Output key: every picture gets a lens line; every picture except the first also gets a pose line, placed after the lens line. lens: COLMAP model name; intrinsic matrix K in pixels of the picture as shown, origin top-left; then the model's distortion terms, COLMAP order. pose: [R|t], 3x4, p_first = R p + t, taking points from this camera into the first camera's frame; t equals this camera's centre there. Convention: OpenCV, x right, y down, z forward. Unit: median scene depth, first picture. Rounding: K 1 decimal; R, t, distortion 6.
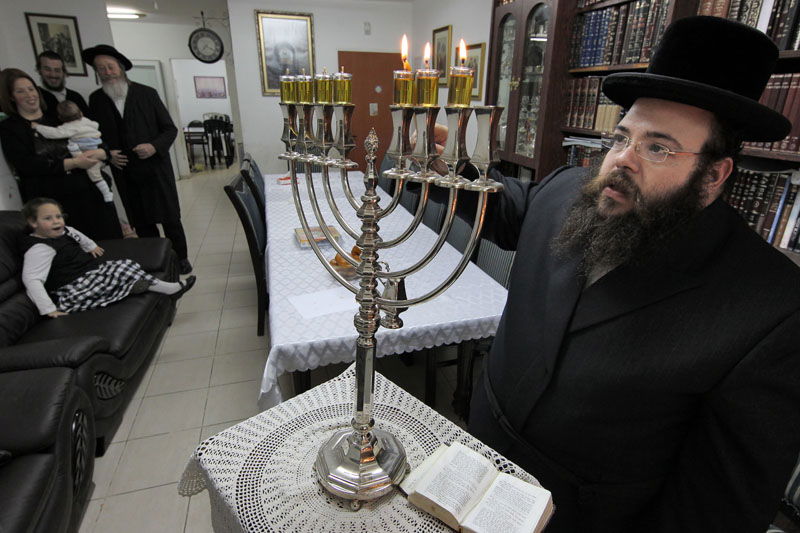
lens RADIAL K [[398.1, 0, 400.0], [0, 398.1, 266.5], [0, 0, 1]] dist [-0.002780, -0.000363]
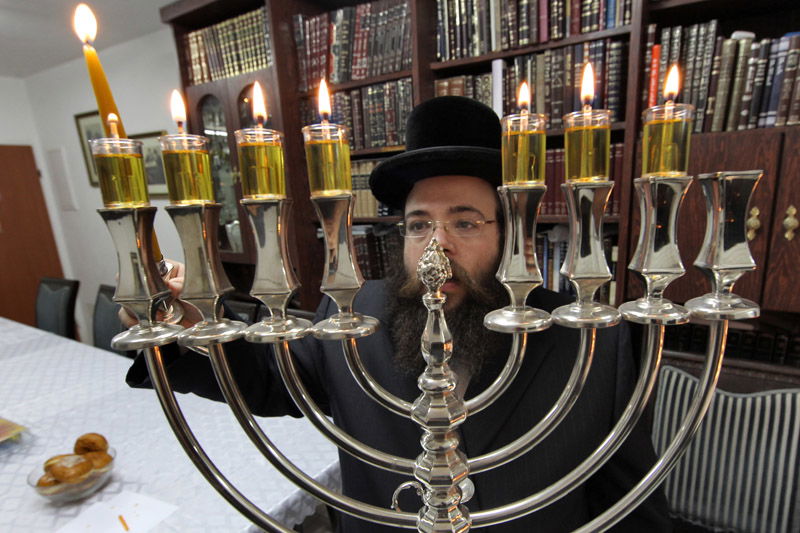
lens RADIAL K [[398.1, 0, 400.0], [0, 398.1, 266.5], [0, 0, 1]] dist [-0.002780, -0.000363]
pose [[0.712389, -0.185505, 0.676823, -0.078102], [0.328720, 0.940293, -0.088277, -0.145039], [-0.620036, 0.285373, 0.730833, 0.361300]]
